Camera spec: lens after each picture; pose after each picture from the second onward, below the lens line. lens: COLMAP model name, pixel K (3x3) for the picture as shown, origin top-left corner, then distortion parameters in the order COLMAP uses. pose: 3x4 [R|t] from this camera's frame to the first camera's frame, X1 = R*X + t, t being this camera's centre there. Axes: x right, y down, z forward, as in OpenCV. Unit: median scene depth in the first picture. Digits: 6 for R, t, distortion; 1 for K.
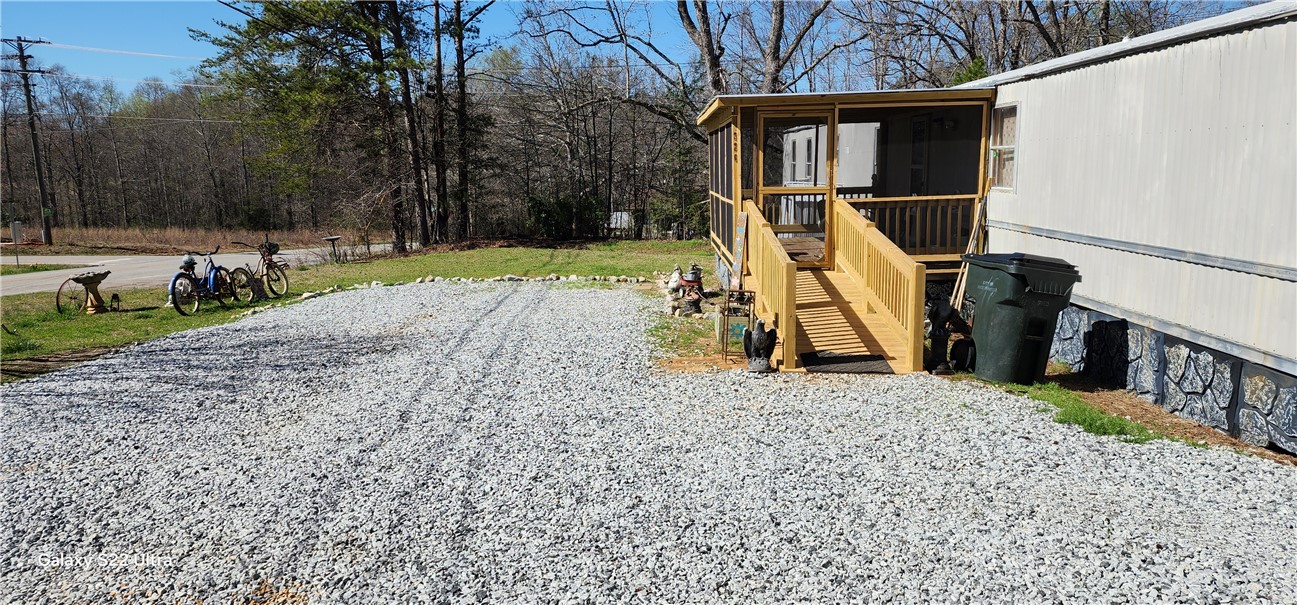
lens RADIAL K [[853.8, 0, 652.5], [0, 853.8, 312.0], [0, 0, 1]] dist [0.051164, -0.003155]
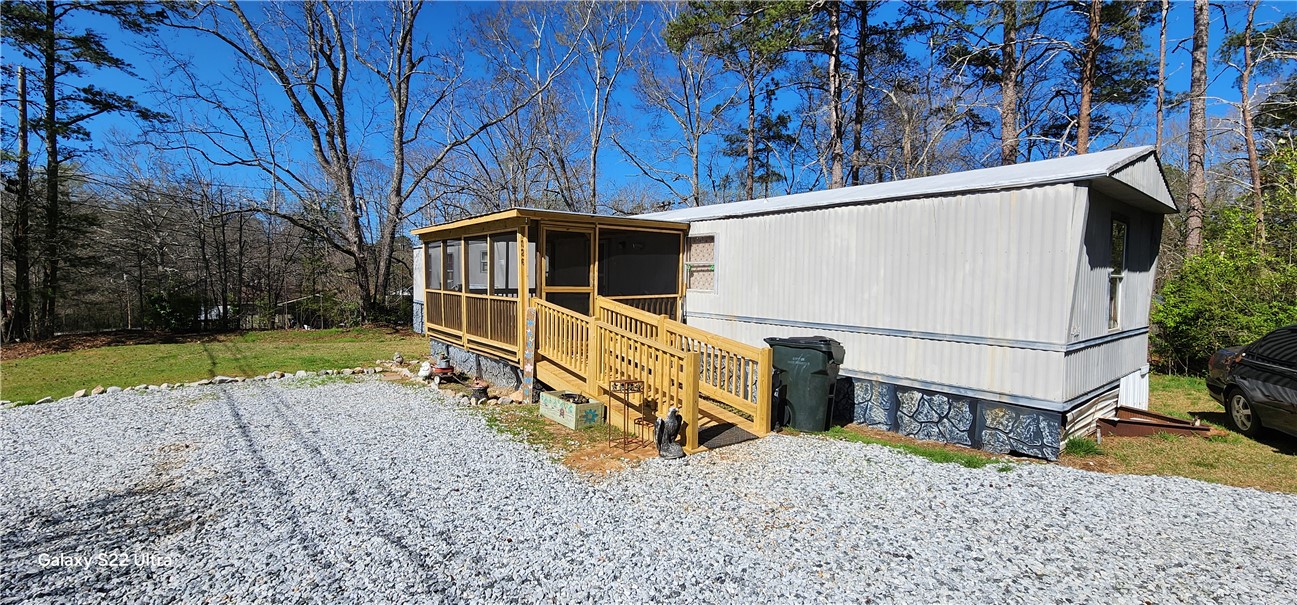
lens RADIAL K [[531.7, 0, 648.5], [0, 531.7, 302.5], [0, 0, 1]] dist [-0.001236, 0.000003]
pose [[0.780674, -0.006882, 0.624900, -0.315207], [0.081463, 0.992528, -0.090839, -0.064005], [-0.619606, 0.121822, 0.775402, 0.481666]]
